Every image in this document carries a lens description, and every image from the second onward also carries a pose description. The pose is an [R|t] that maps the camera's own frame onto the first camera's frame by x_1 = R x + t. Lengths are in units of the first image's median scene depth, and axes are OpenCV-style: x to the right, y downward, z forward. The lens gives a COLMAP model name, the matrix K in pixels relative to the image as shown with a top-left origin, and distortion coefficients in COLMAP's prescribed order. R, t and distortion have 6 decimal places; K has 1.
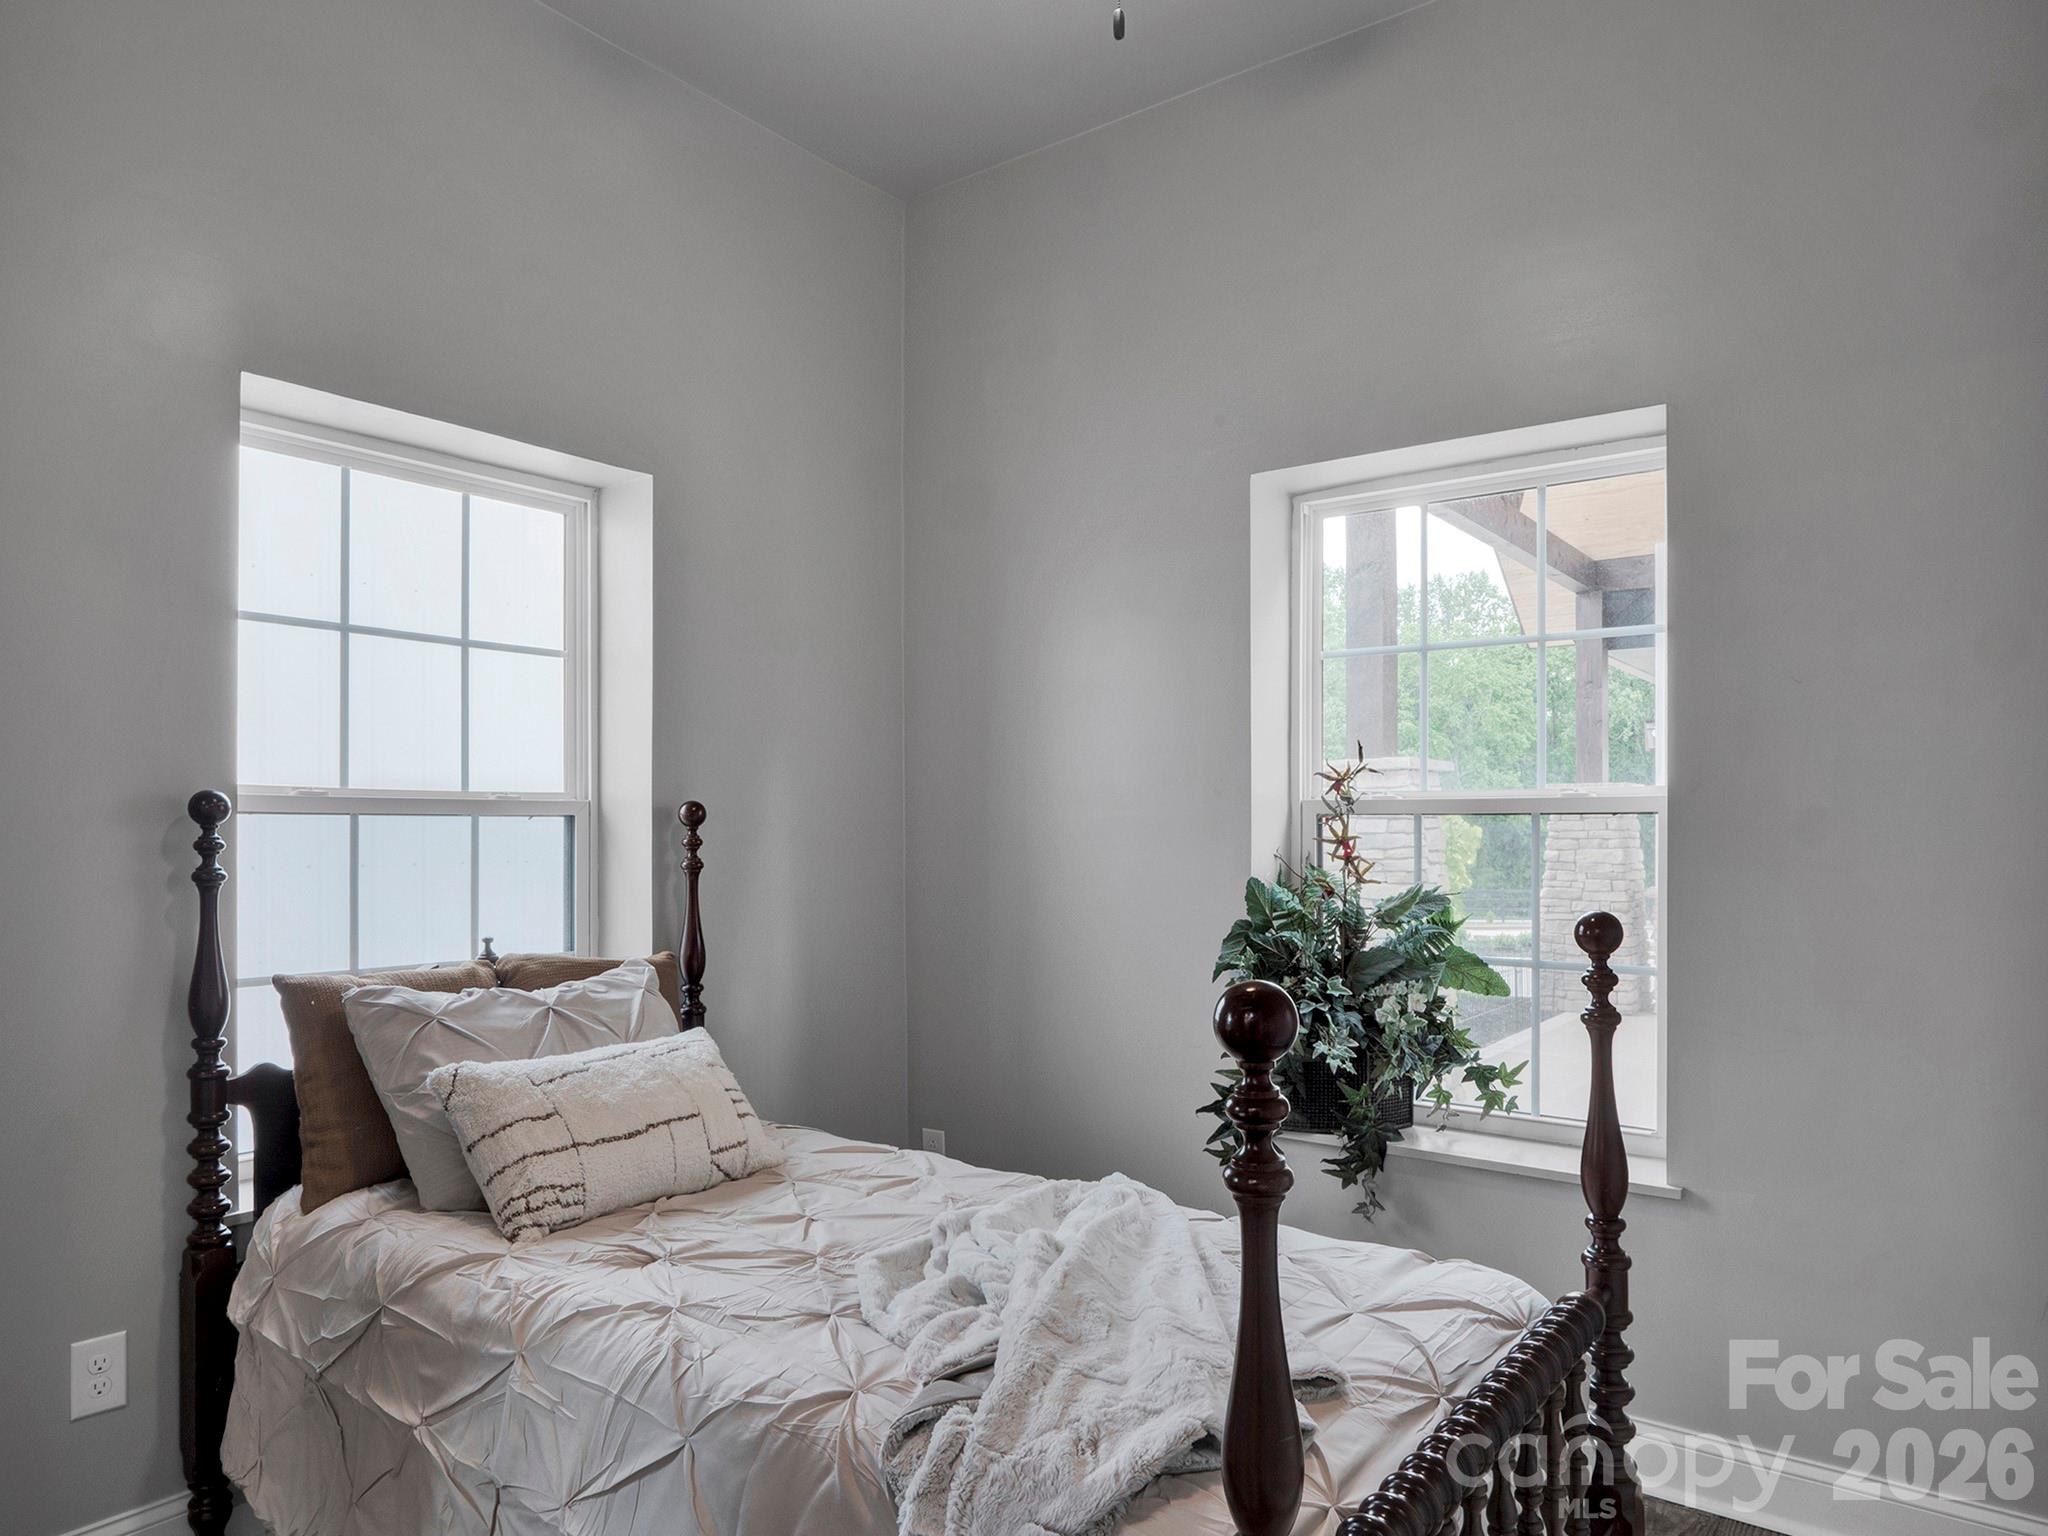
lens RADIAL K [[1325.2, 0, 1020.0], [0, 1325.2, 796.4], [0, 0, 1]] dist [-0.018736, 0.000346]
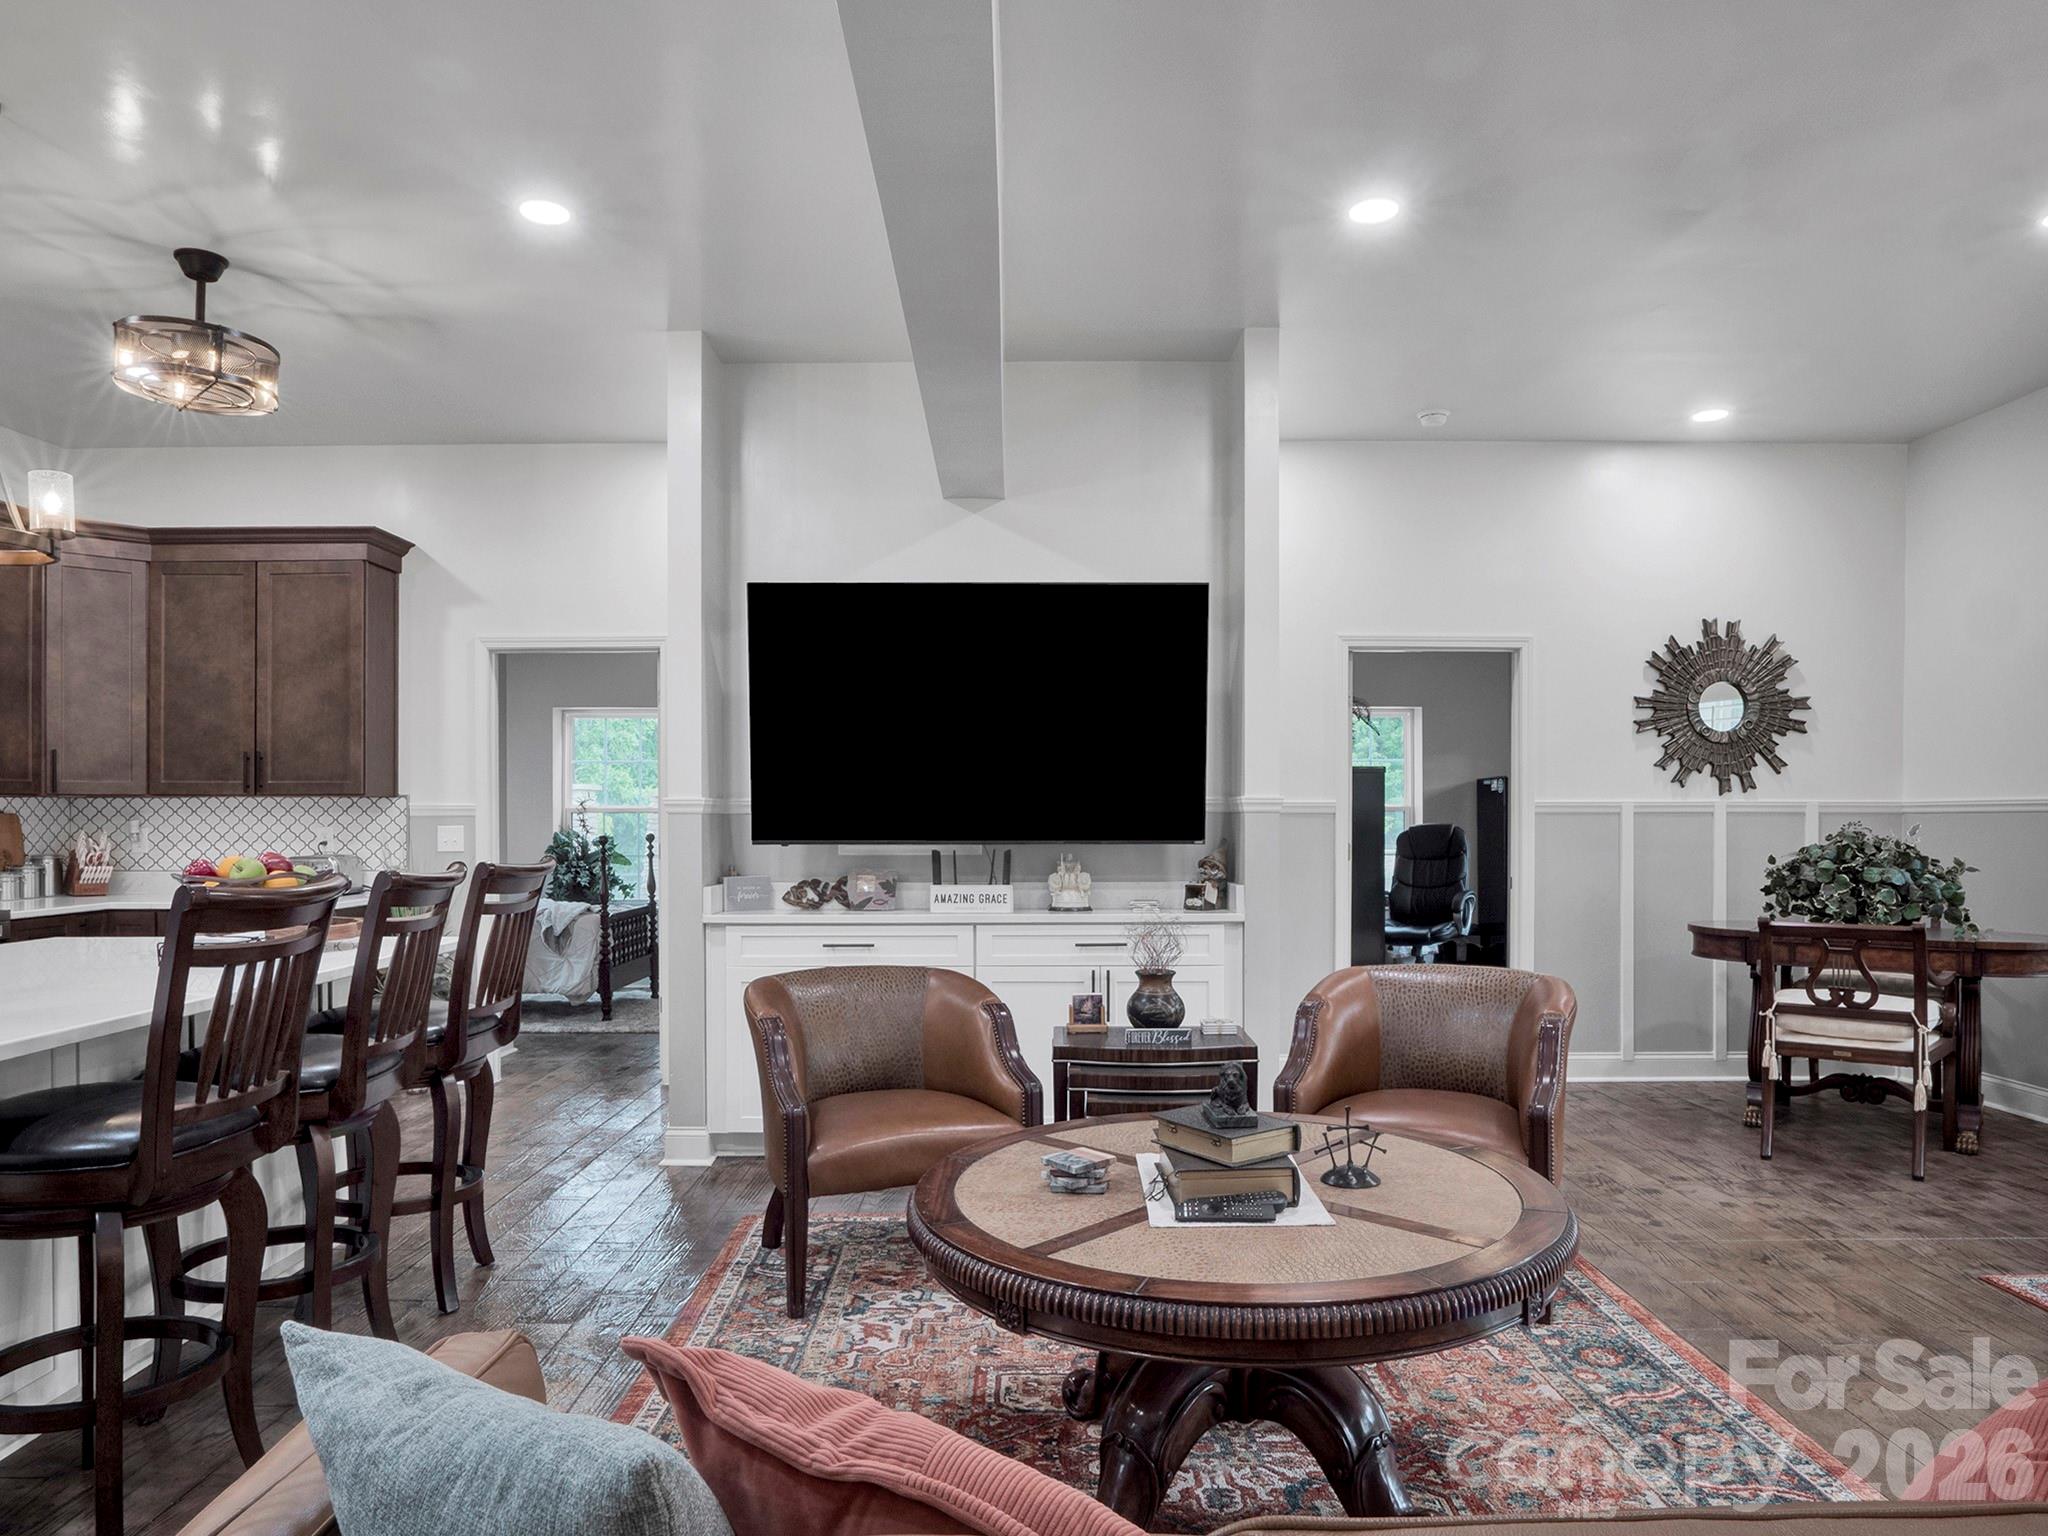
lens RADIAL K [[1307.1, 0, 1010.5], [0, 1307.1, 816.3], [0, 0, 1]] dist [-0.016019, 0.001054]
pose [[0.798738, -0.003753, 0.601667, -0.871912], [-0.010090, 0.999756, 0.019631, -0.052737], [-0.601594, -0.021751, 0.798506, -2.270849]]
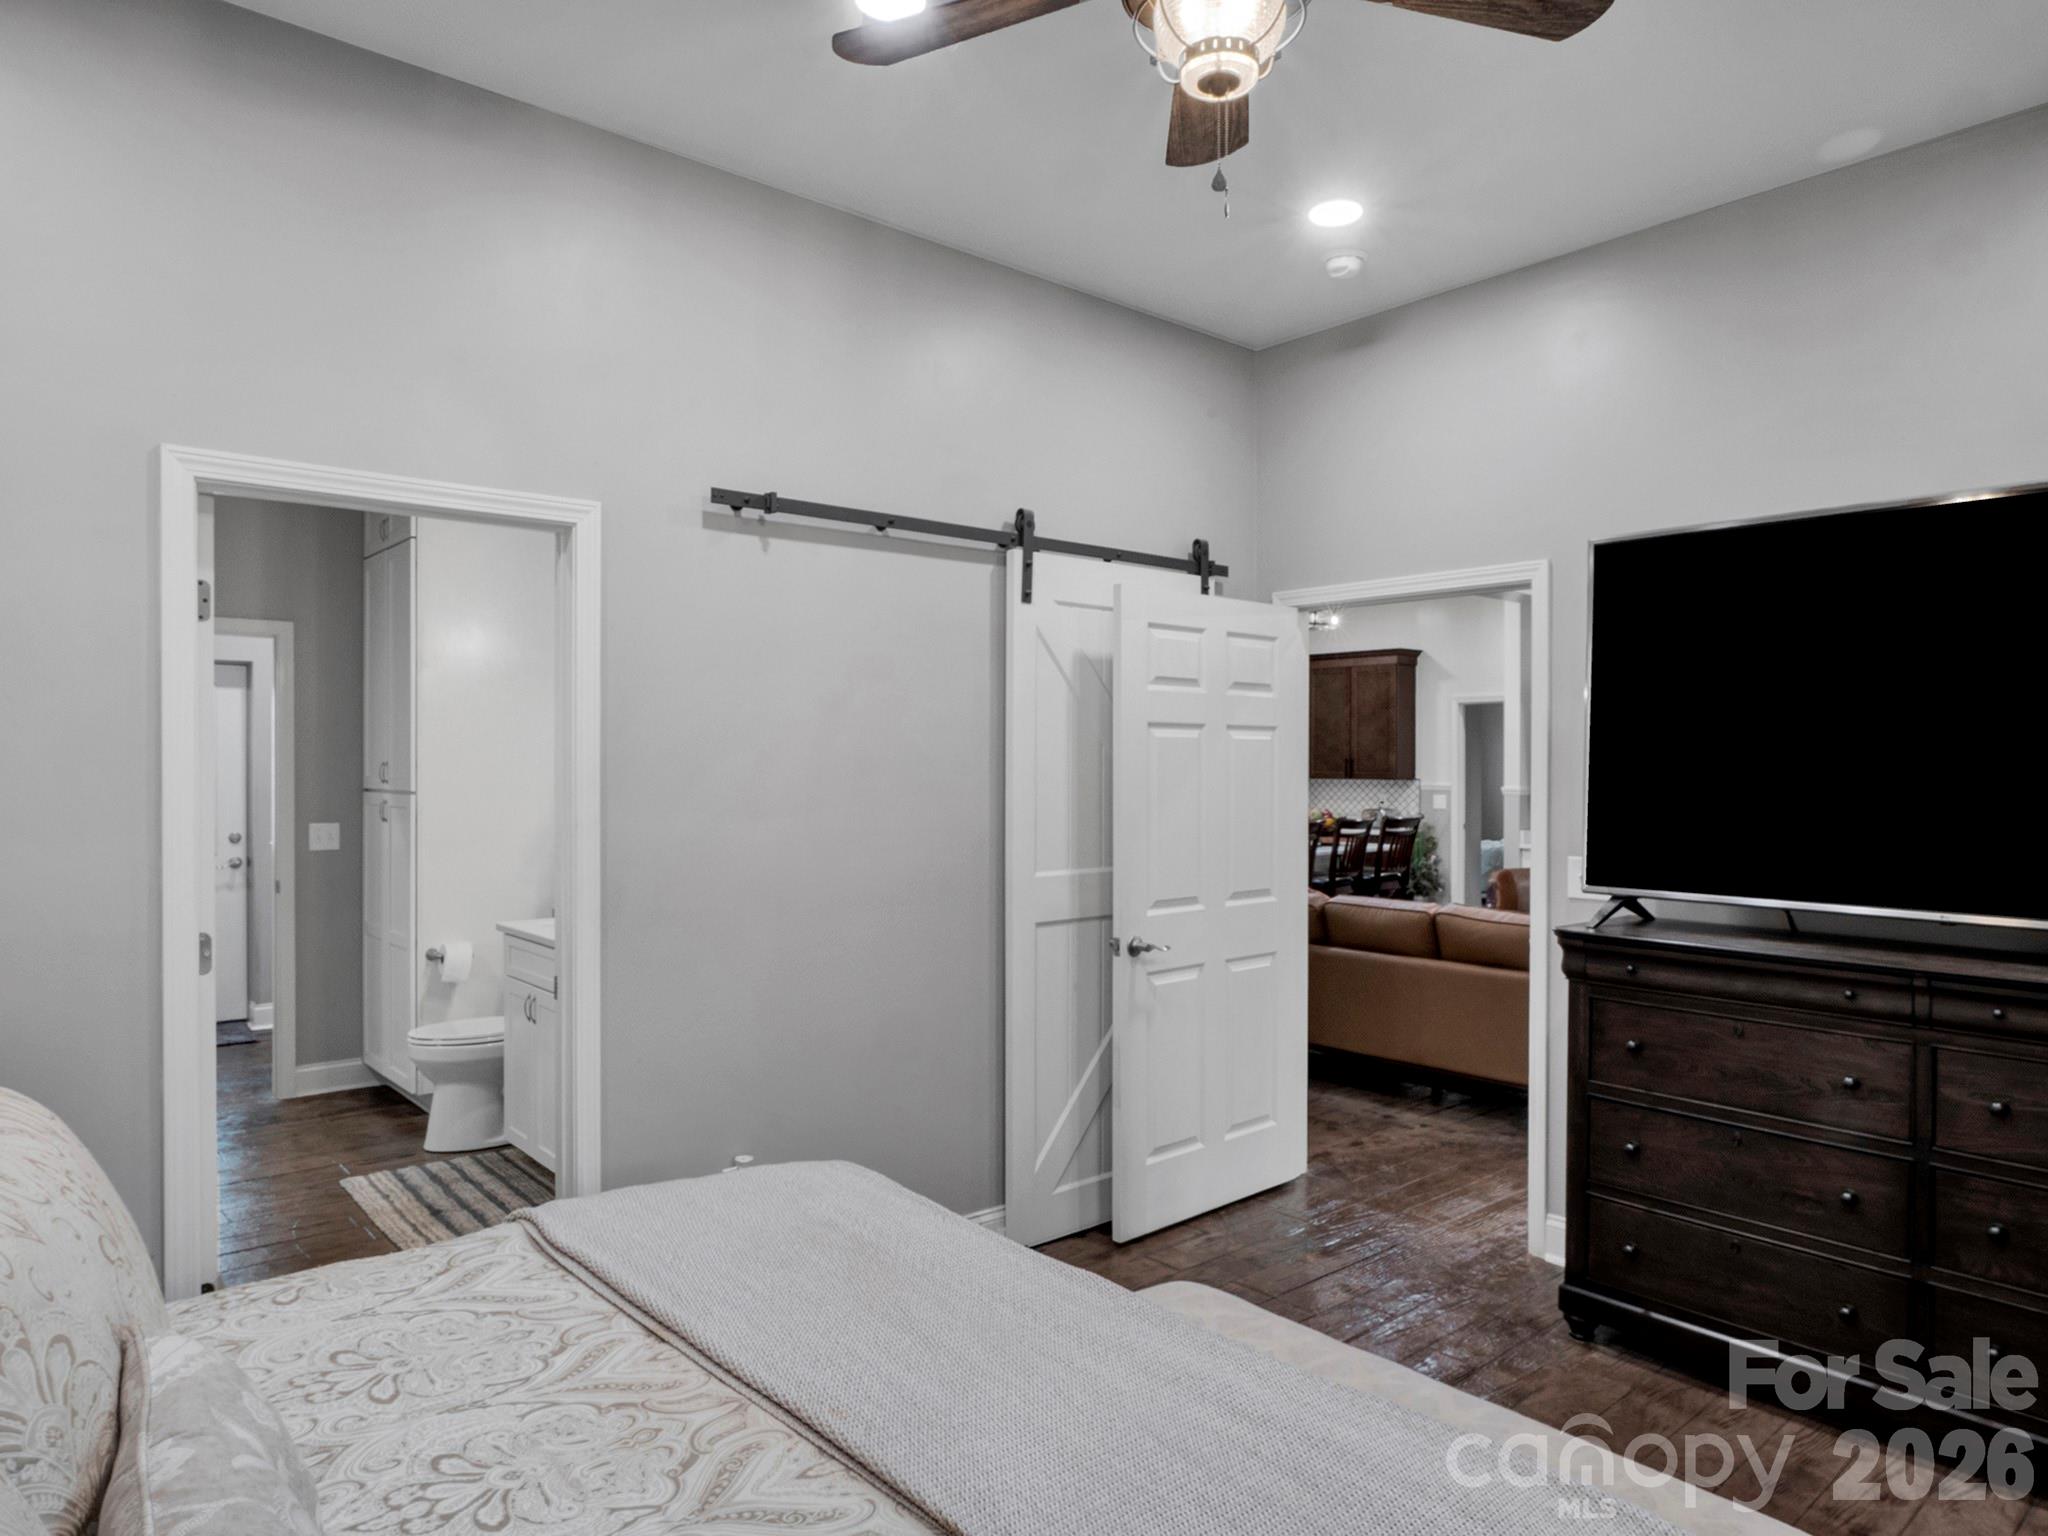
lens RADIAL K [[1269.0, 0, 1033.2], [0, 1269.0, 764.8], [0, 0, 1]] dist [-0.005135, -0.000582]
pose [[0.979308, 0.000621, -0.202377, -0.772657], [0.004694, 0.999657, 0.025783, -0.183323], [0.202323, -0.026199, 0.978968, -4.076595]]
